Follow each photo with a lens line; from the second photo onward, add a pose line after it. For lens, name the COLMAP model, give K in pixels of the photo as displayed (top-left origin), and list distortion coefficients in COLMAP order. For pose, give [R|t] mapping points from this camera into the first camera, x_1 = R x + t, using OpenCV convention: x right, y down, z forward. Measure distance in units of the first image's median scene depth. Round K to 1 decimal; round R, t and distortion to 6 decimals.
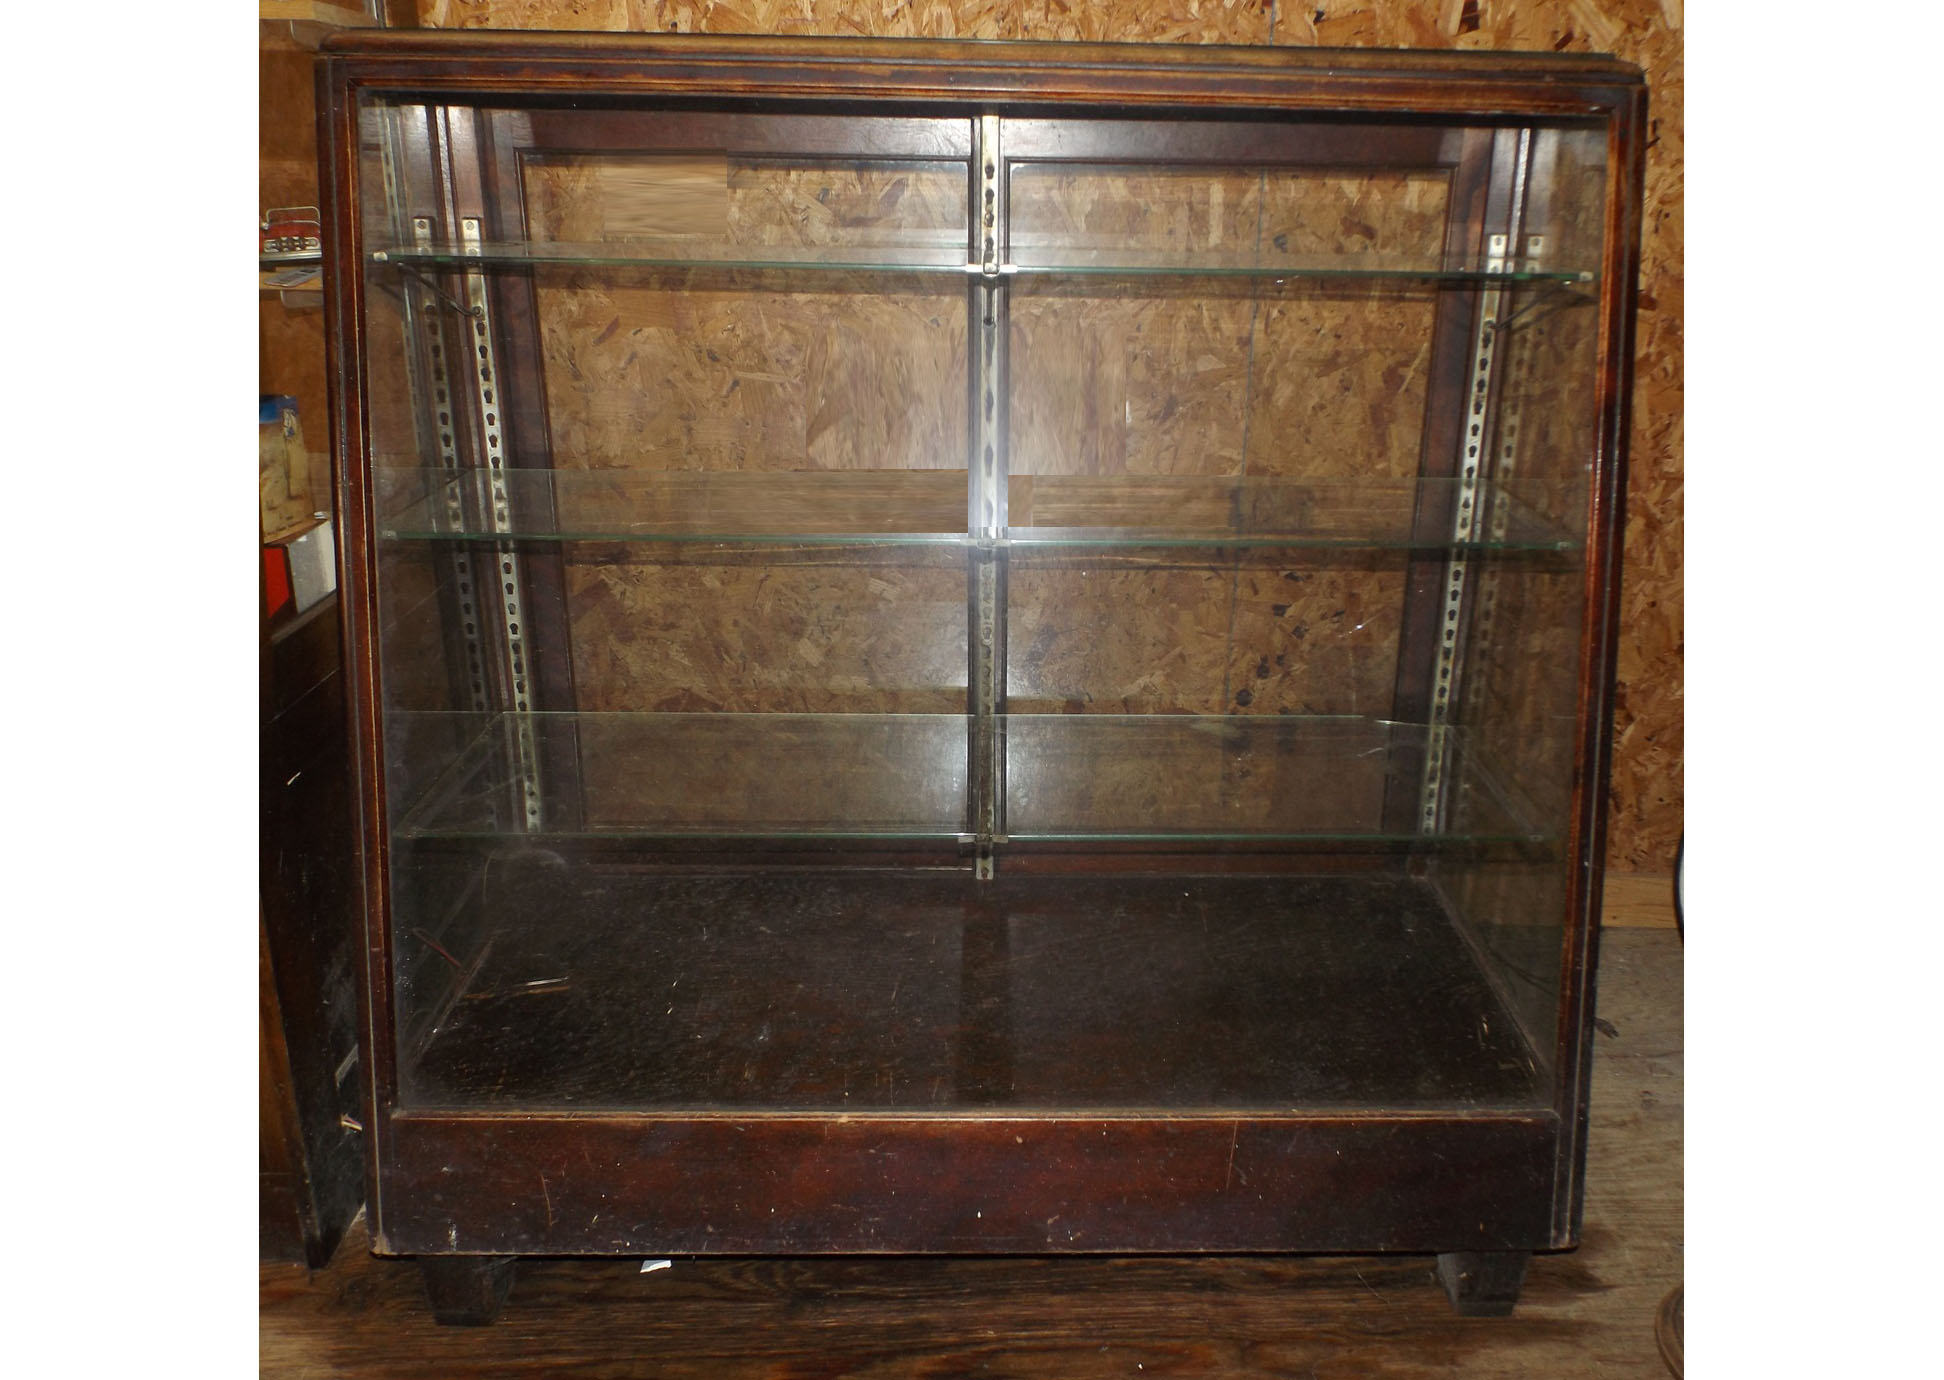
lens RADIAL K [[1404.1, 0, 977.2], [0, 1404.1, 677.7], [0, 0, 1]] dist [-0.012900, -0.000842]
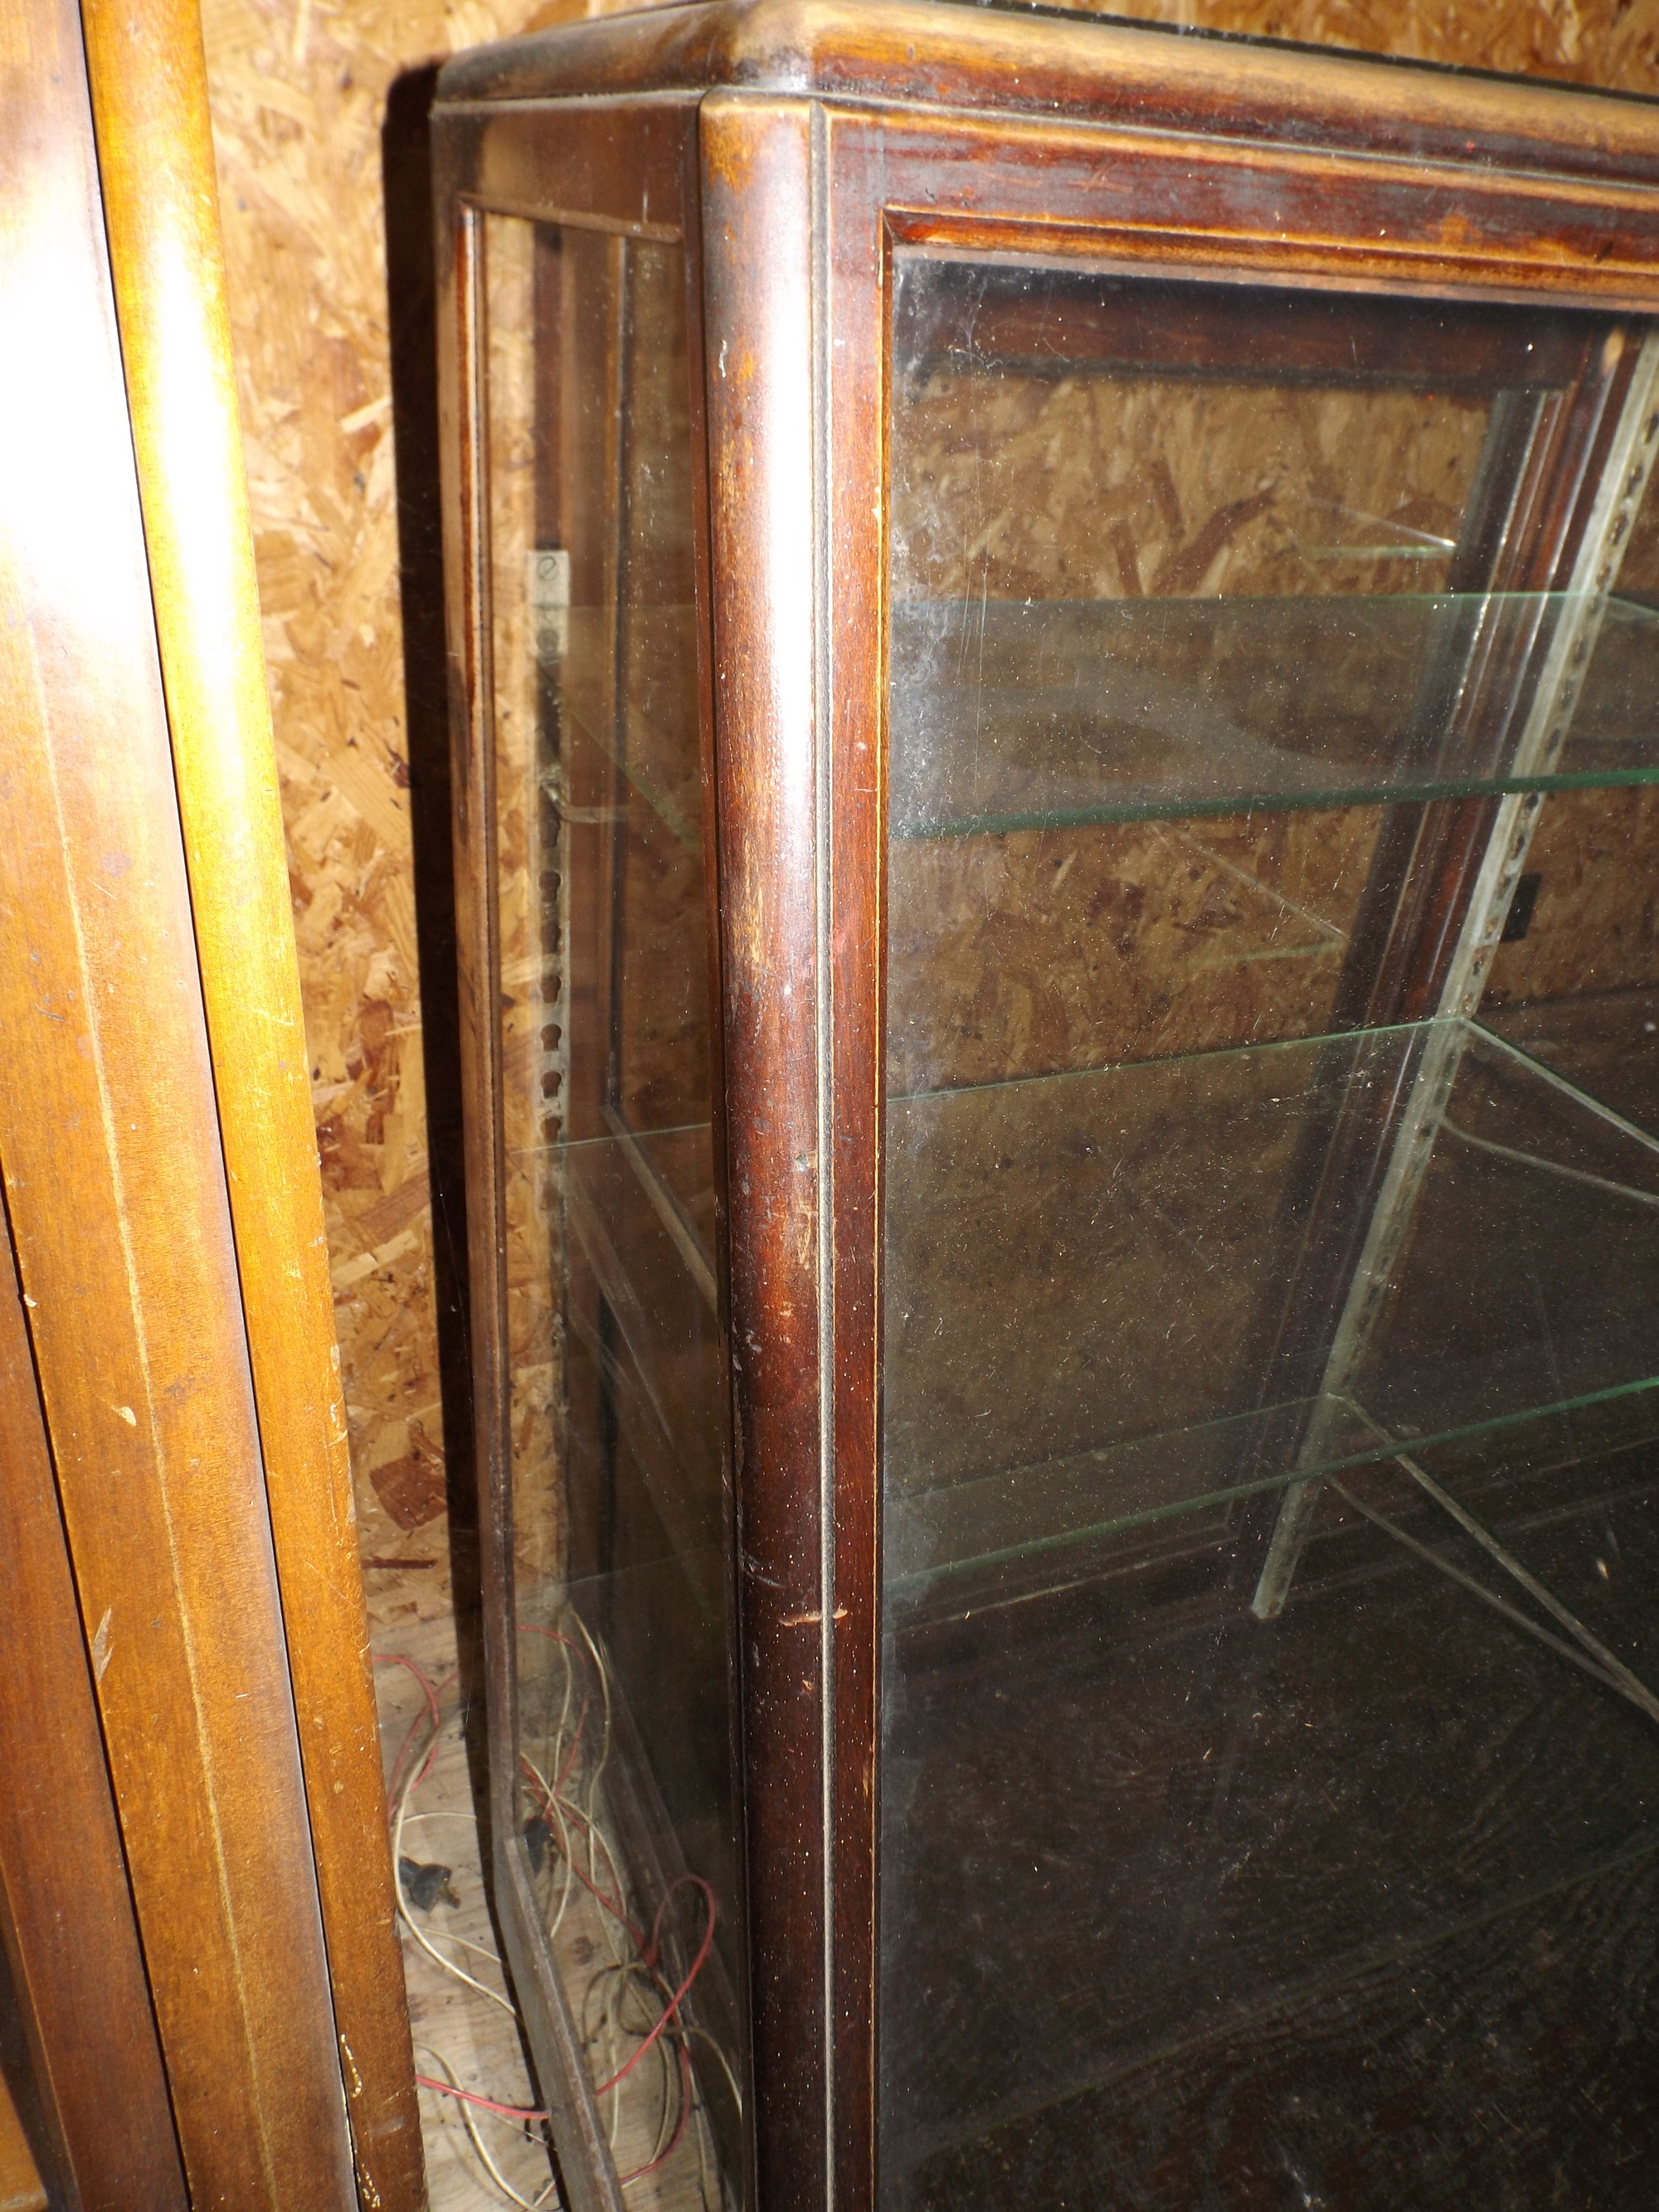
lens RADIAL K [[1587.5, 0, 820.0], [0, 1587.5, 1100.7], [0, 0, 1]] dist [0.012279, -0.028848]
pose [[0.934023, -0.129398, 0.332953, -0.460129], [0.065426, 0.978286, 0.196661, -0.264236], [-0.351170, -0.161903, 0.922208, 0.573691]]
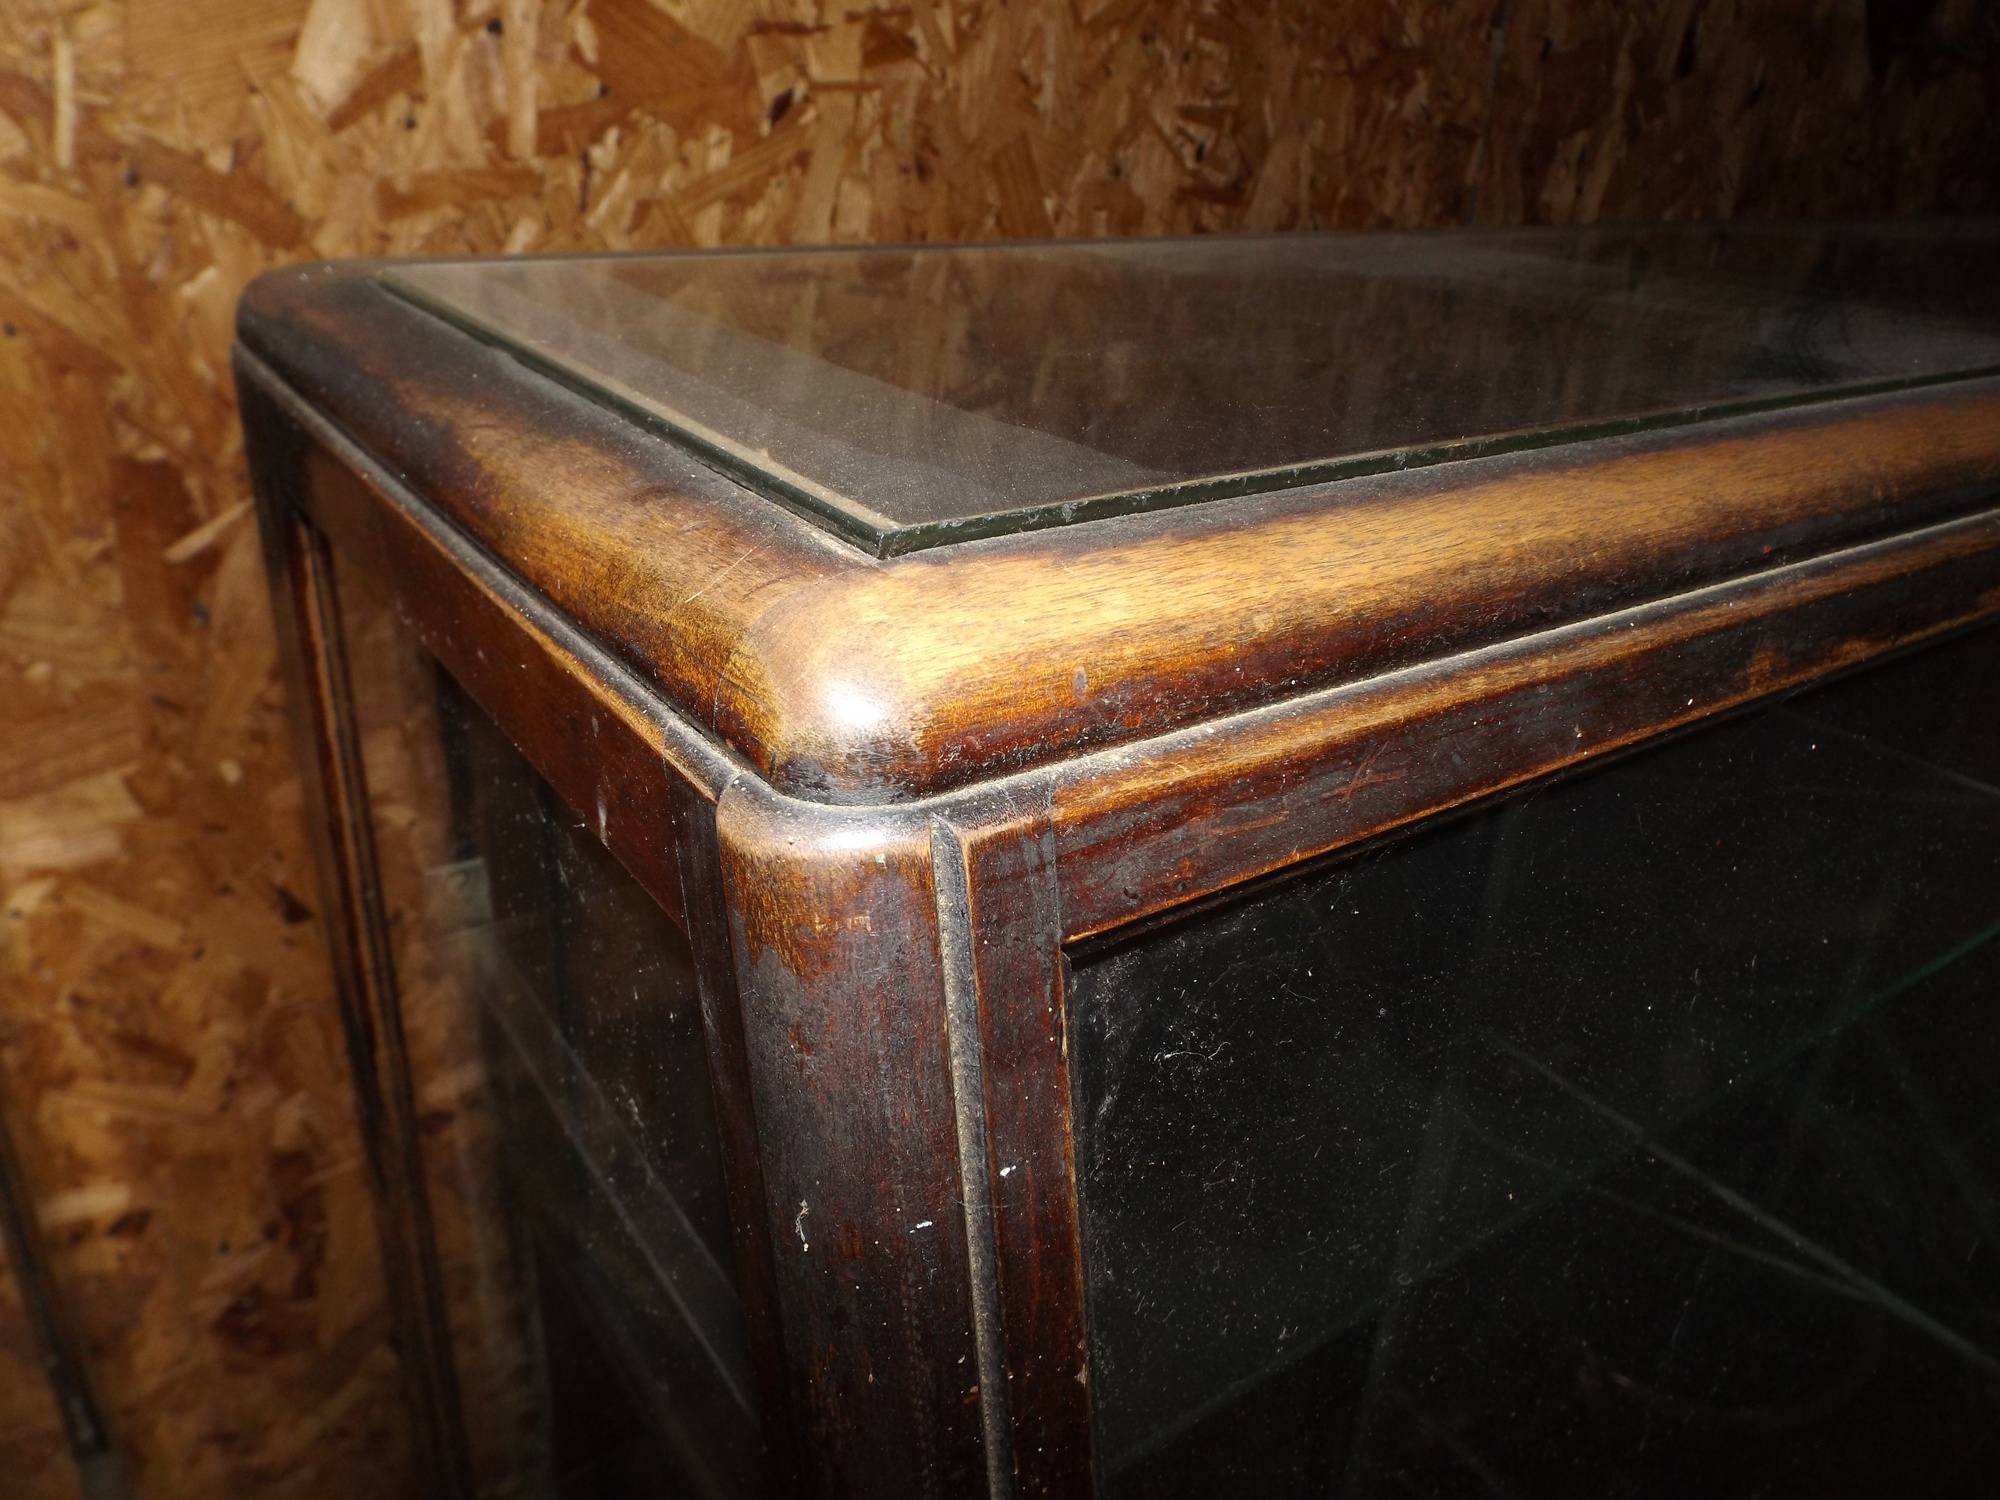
lens RADIAL K [[1435.2, 0, 992.9], [0, 1435.2, 761.3], [0, 0, 1]] dist [0.012279, -0.028848]
pose [[0.838245, -0.216649, 0.500408, -0.419545], [0.155557, 0.974560, 0.161354, -0.376816], [-0.522634, -0.057412, 0.850622, 0.704310]]
